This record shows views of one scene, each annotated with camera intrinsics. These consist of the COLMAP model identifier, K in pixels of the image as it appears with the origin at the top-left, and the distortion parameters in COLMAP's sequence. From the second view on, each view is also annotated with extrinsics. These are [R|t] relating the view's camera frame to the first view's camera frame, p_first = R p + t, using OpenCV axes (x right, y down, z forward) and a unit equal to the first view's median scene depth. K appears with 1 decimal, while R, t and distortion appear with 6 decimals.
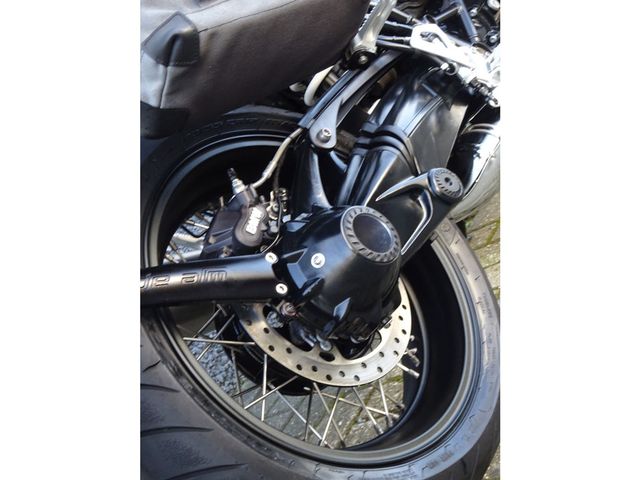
lens RADIAL K [[1083.3, 0, 320.0], [0, 1083.3, 240.0], [0, 0, 1]] dist [-0.041705, -0.047959]
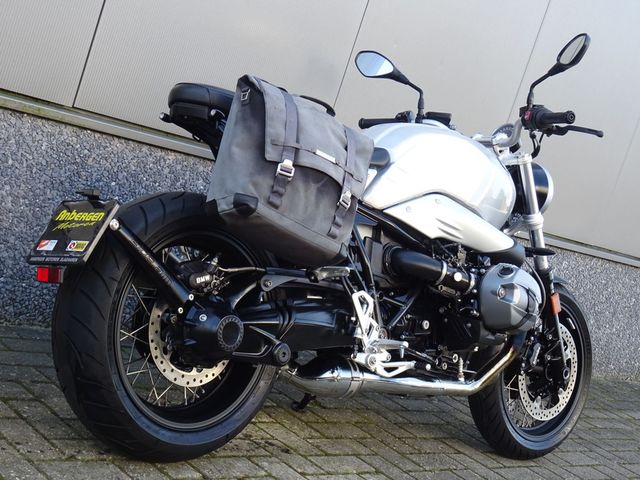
lens RADIAL K [[1083.3, 0, 320.0], [0, 1083.3, 240.0], [0, 0, 1]] dist [-0.041705, -0.047959]
pose [[0.563237, 0.825233, -0.041888, 0.078067], [-0.825085, 0.558946, -0.082548, -0.068106], [-0.044708, 0.081055, 0.995706, -0.911291]]
